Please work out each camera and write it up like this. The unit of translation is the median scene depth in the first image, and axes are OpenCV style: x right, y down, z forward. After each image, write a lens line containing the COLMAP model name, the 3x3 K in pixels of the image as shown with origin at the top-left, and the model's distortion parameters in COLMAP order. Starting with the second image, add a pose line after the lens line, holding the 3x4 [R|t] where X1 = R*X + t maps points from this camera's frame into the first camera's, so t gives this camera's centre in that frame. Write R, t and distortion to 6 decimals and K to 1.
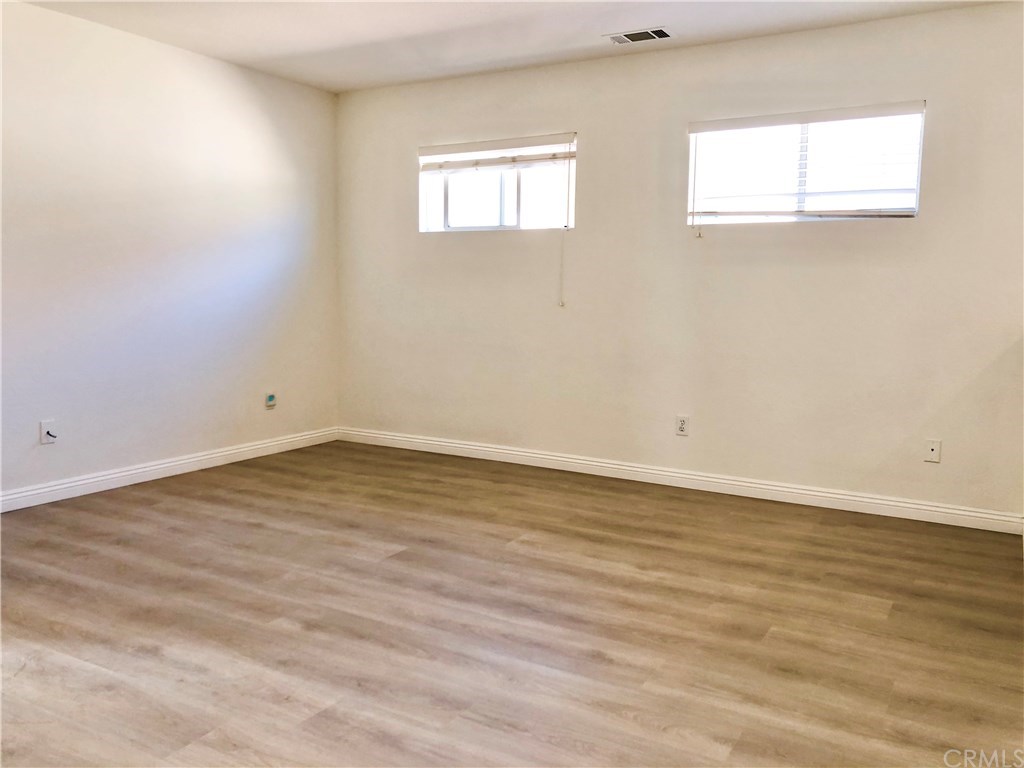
lens RADIAL K [[837.9, 0, 512.8], [0, 837.9, 377.0], [0, 0, 1]] dist [0.054567, -0.082061]
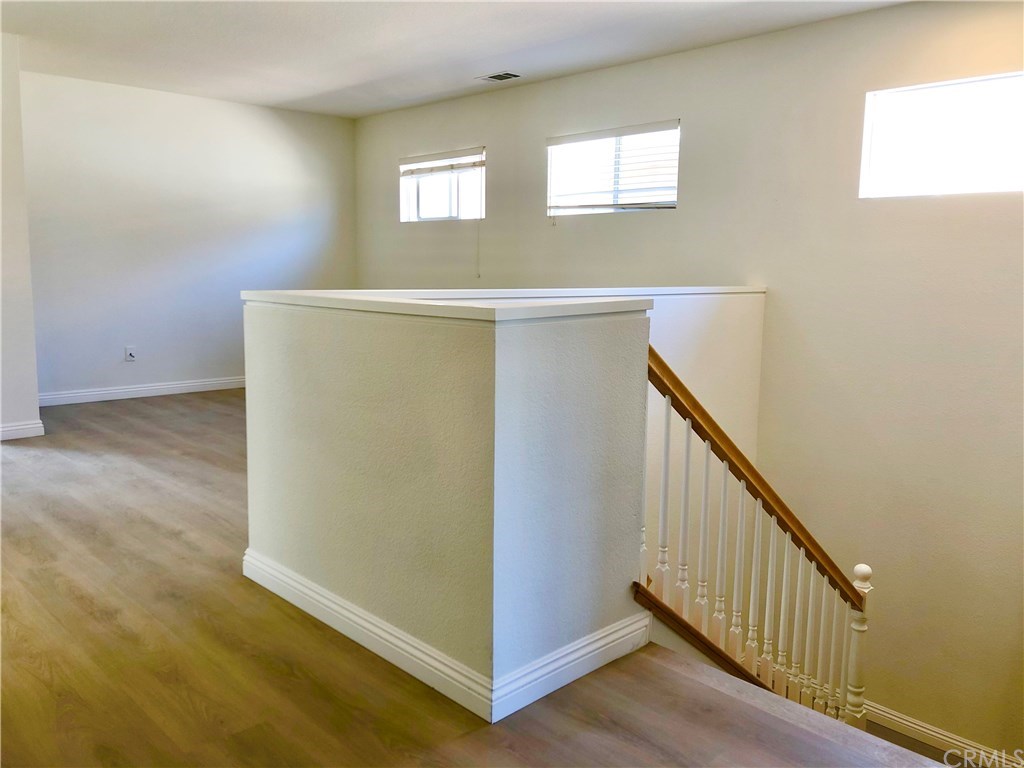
lens RADIAL K [[837.9, 0, 508.6], [0, 837.9, 389.4], [0, 0, 1]] dist [0.054567, -0.082061]
pose [[0.956152, 0.041703, -0.289888, 0.506567], [-0.029953, 0.998544, 0.044856, 0.033044], [0.291336, -0.034206, 0.956009, -0.273535]]
